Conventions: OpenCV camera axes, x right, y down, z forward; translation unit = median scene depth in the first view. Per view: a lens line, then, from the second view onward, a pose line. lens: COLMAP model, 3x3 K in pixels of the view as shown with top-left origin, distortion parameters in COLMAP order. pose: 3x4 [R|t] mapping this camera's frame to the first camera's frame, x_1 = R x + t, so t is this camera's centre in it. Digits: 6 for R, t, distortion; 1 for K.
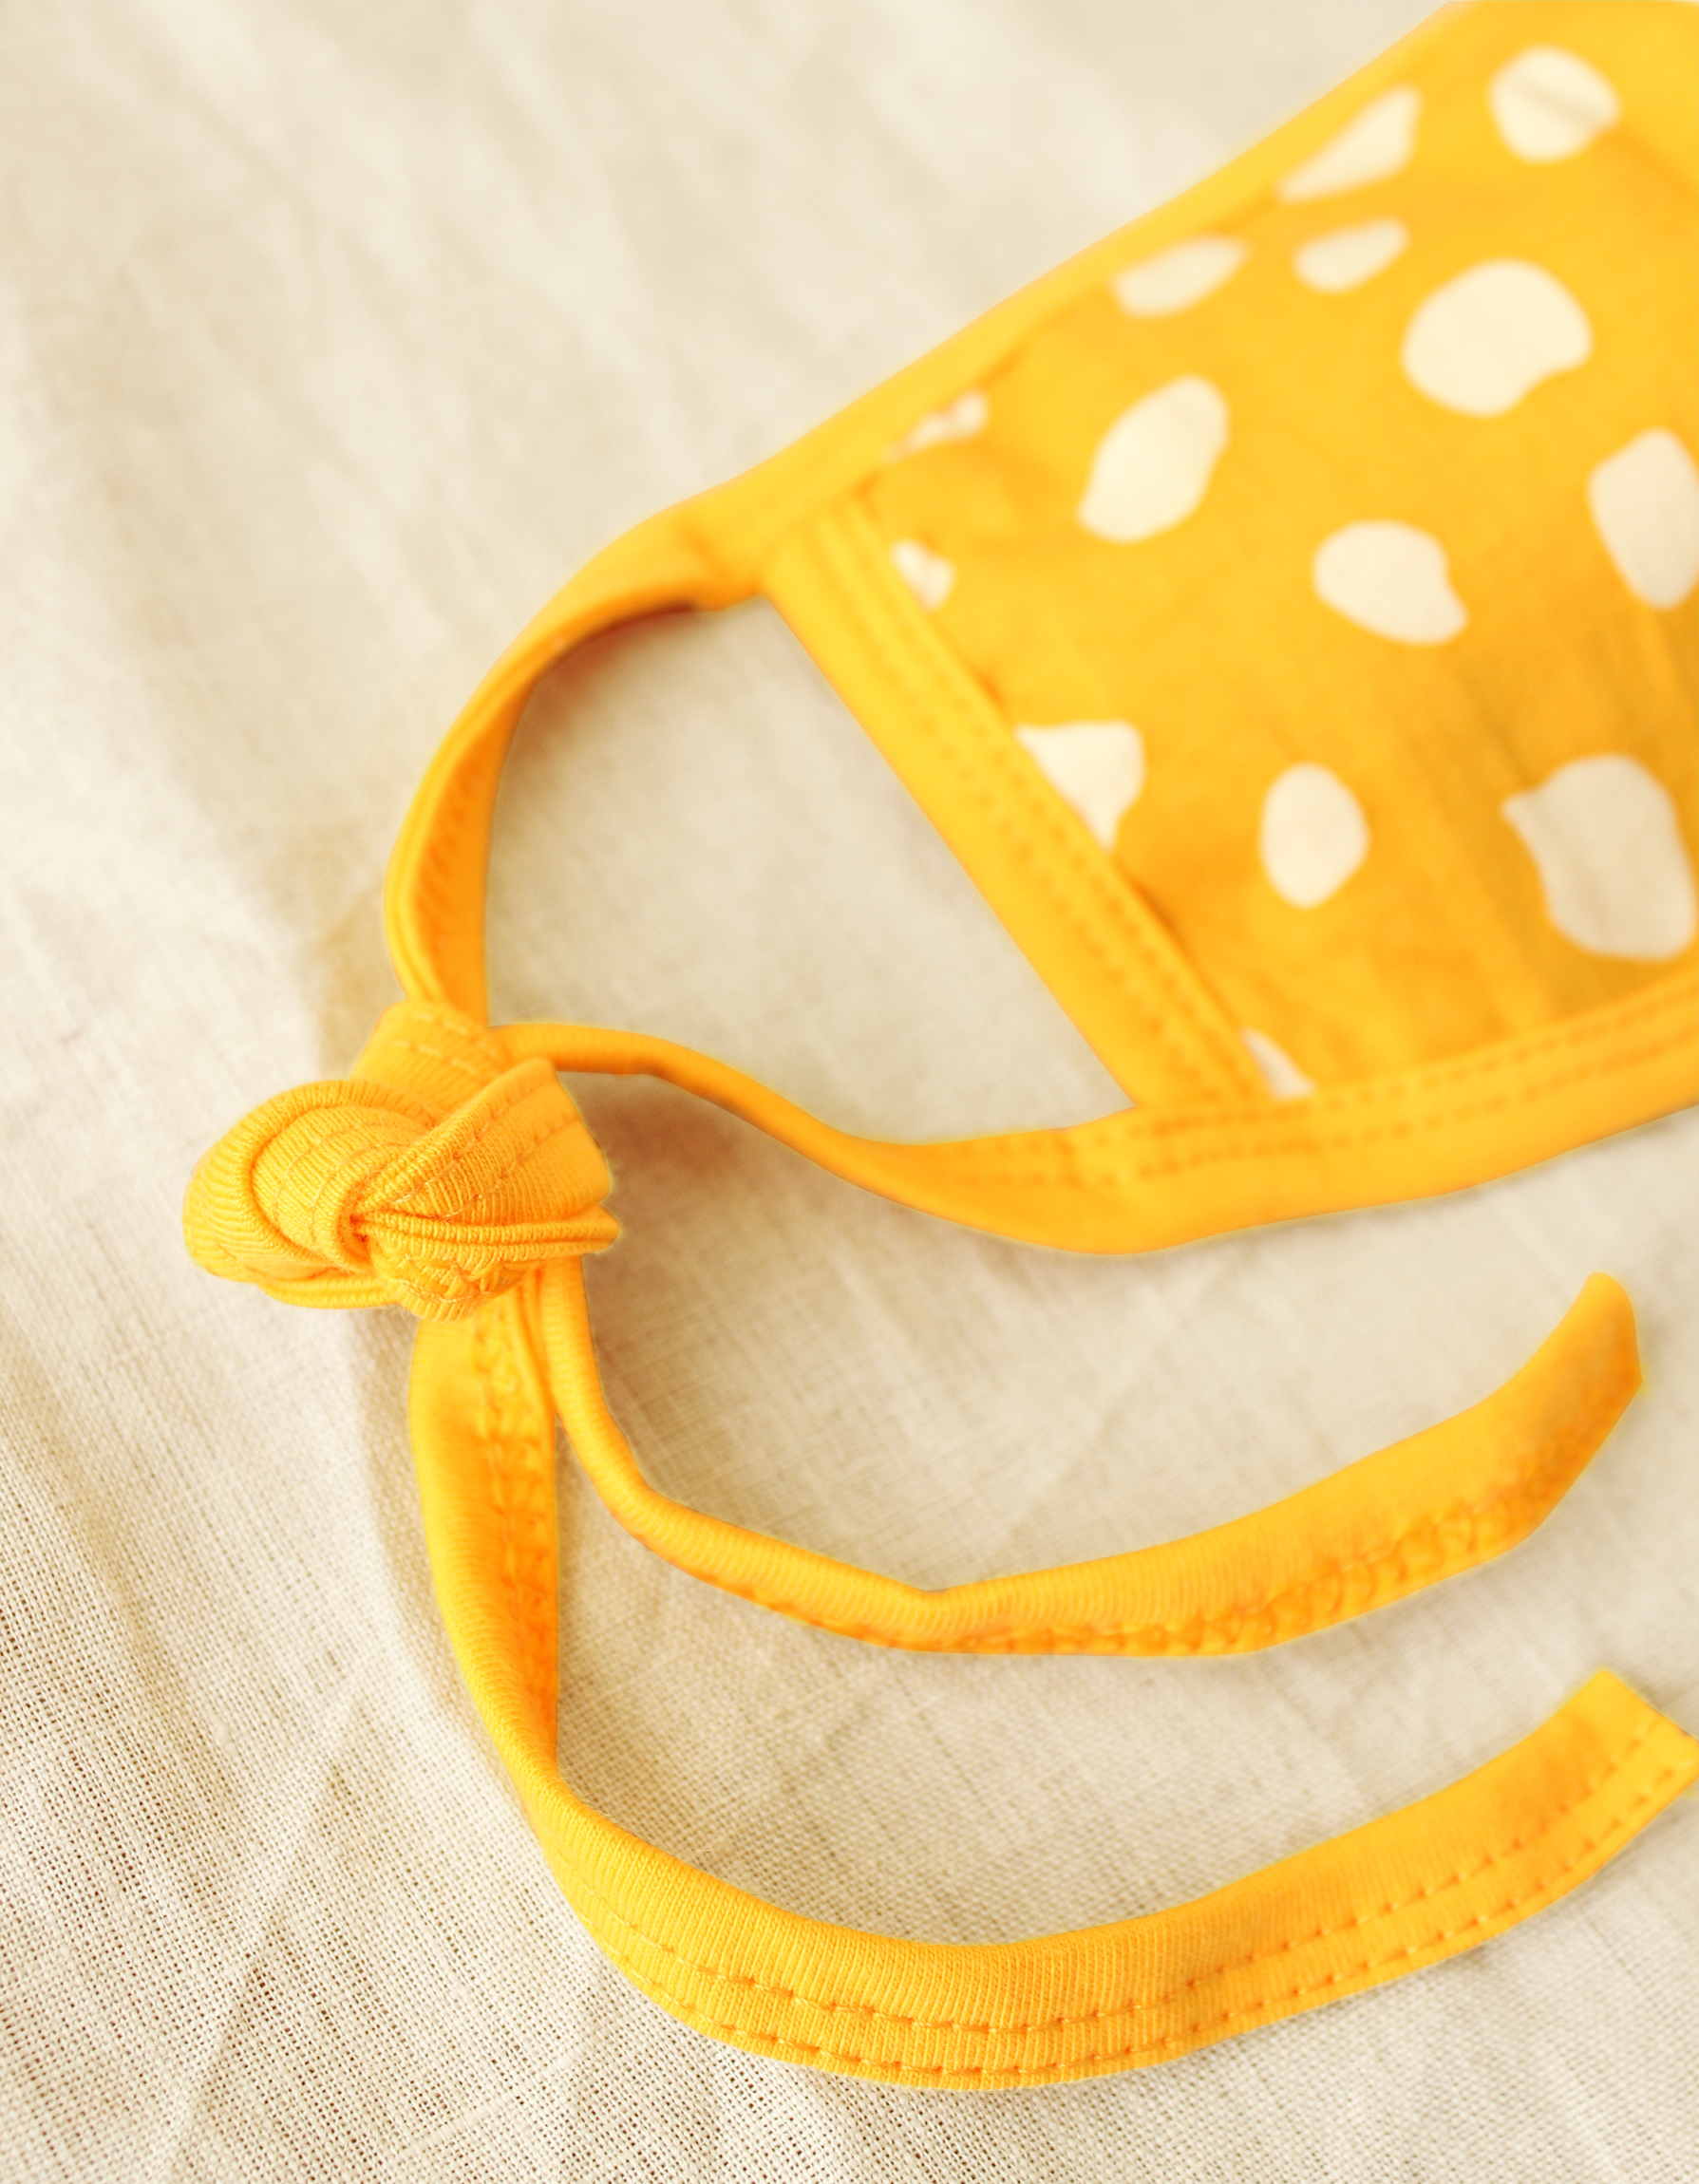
lens RADIAL K [[2762.3, 0, 854.2], [0, 2762.3, 991.1], [0, 0, 1]] dist [-0.110862, 0.017115]
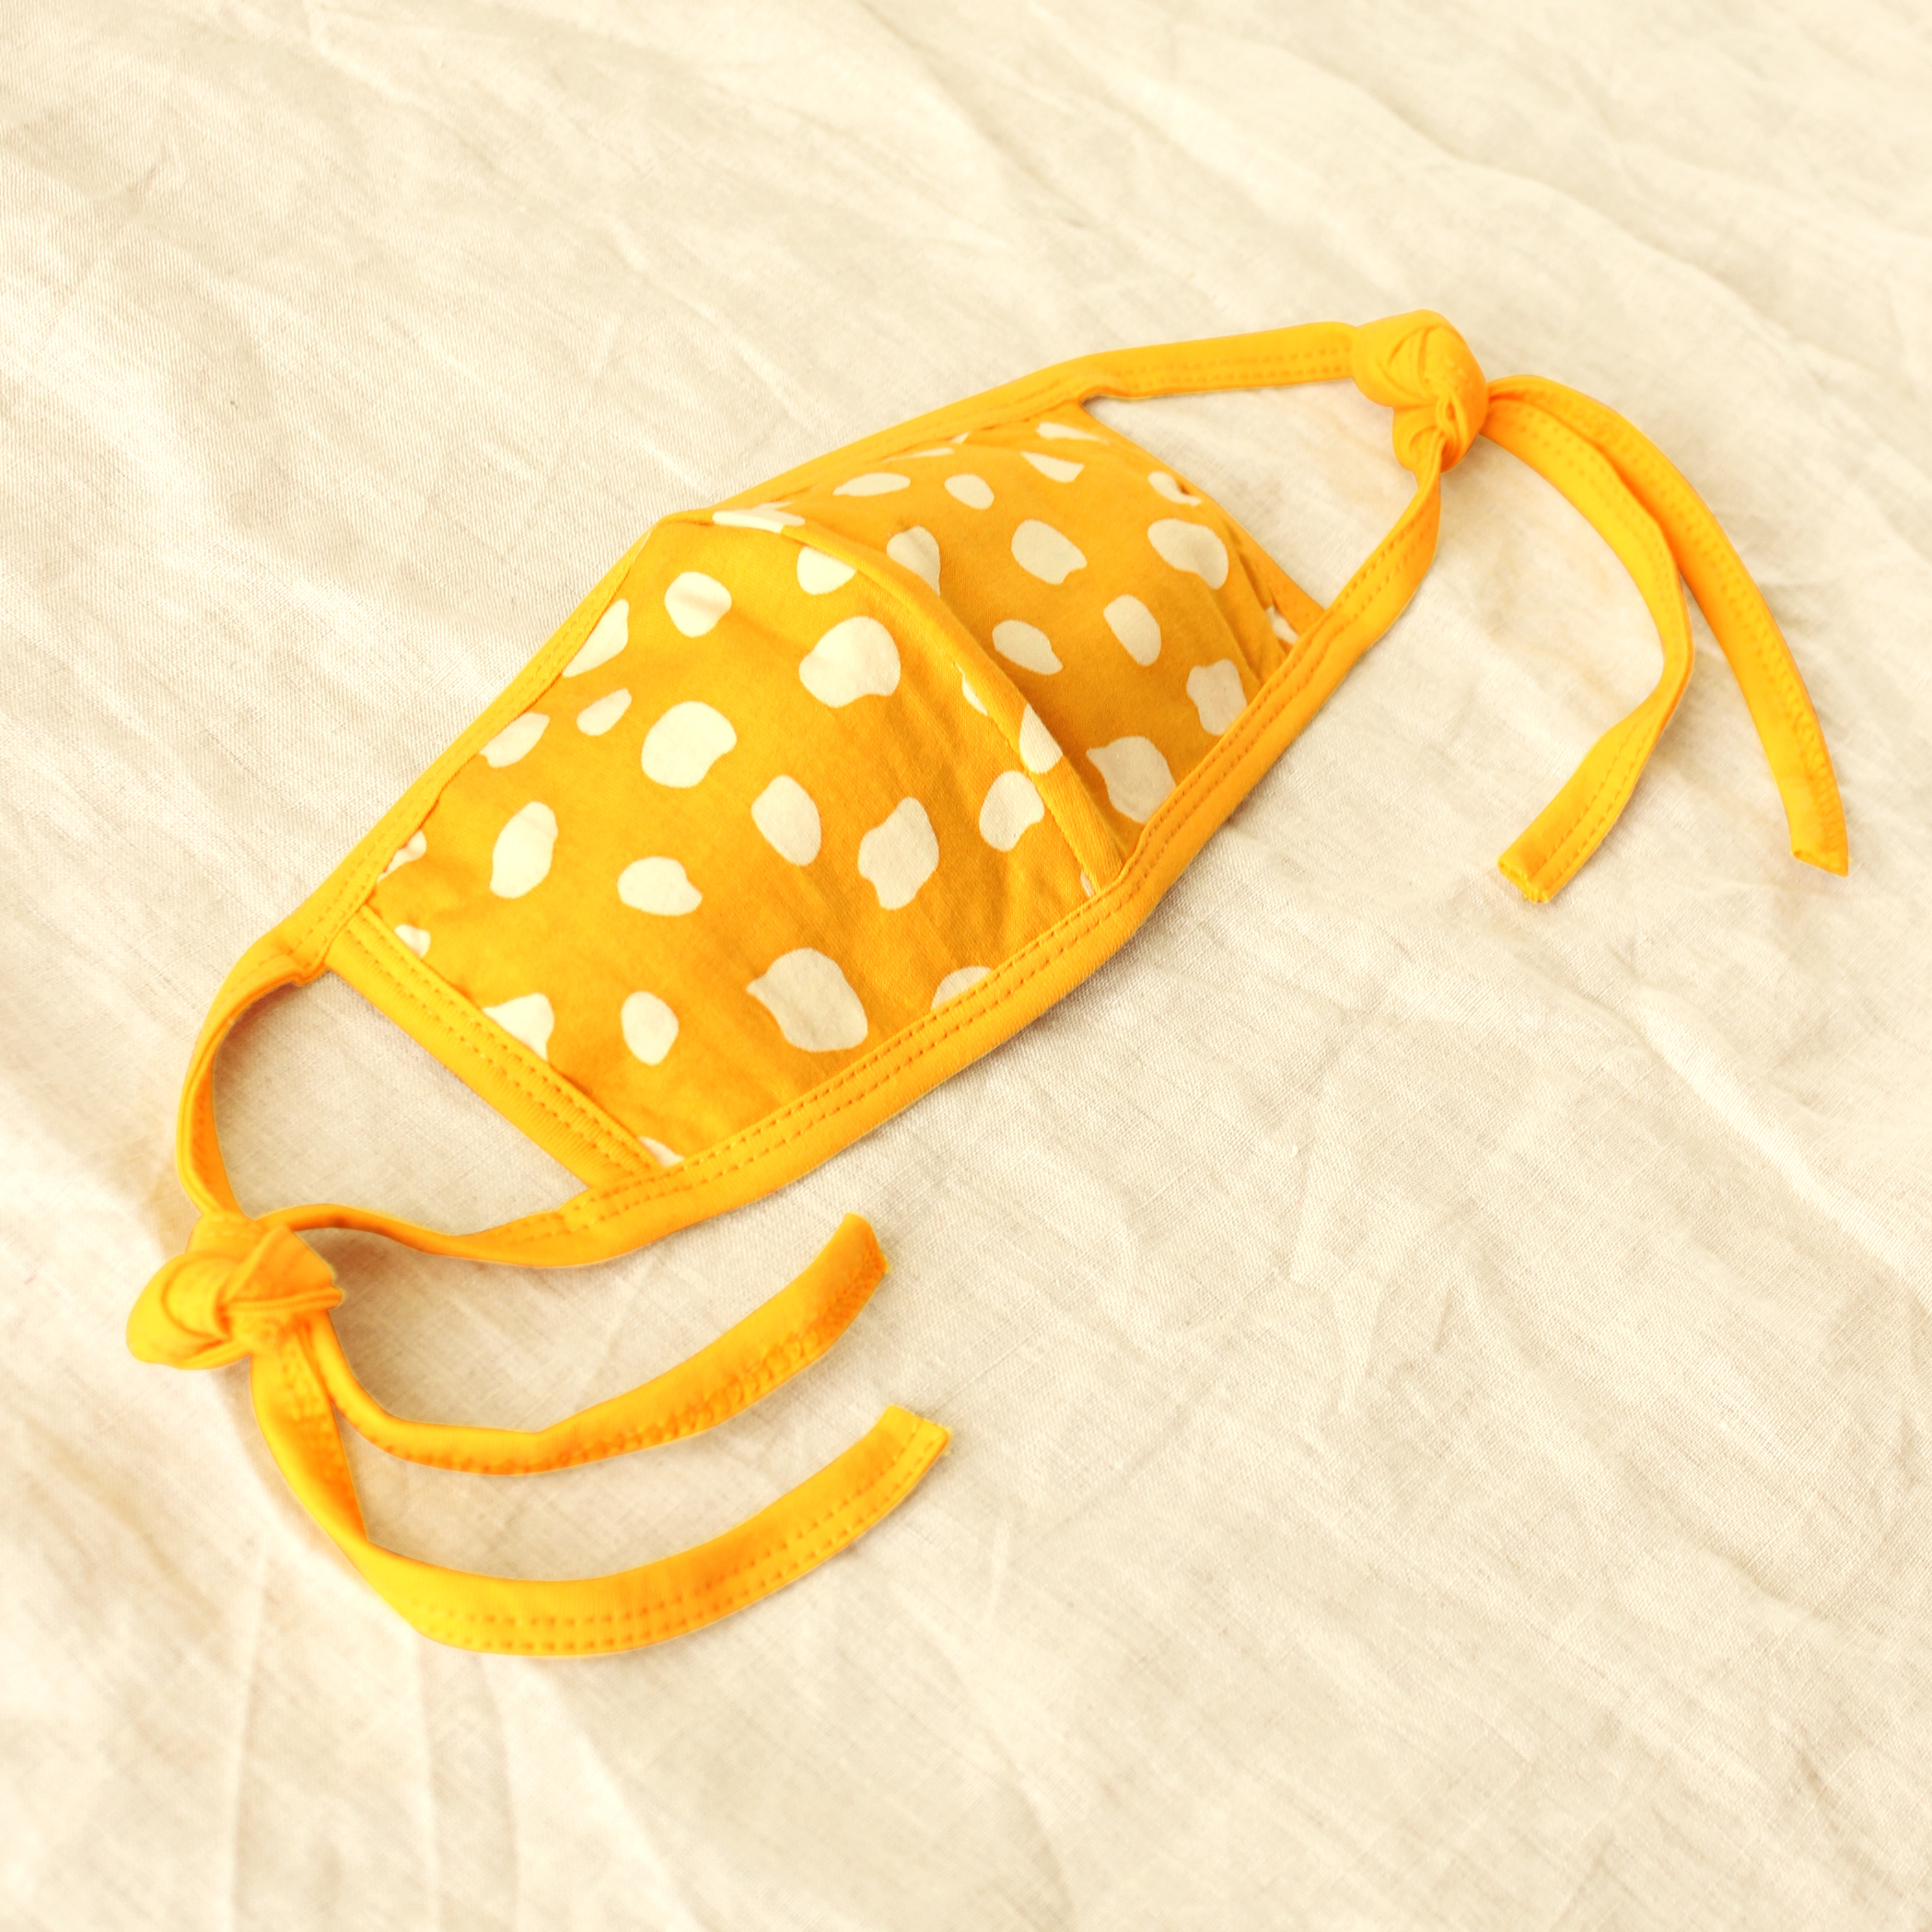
lens RADIAL K [[3431.2, 0, 966.0], [0, 3431.2, 966.0], [0, 0, 1]] dist [-0.060288, -0.202041]
pose [[0.957131, -0.227746, 0.178975, -0.039289], [0.245100, 0.966072, -0.081429, 0.156969], [-0.154357, 0.121805, 0.980478, -1.430198]]
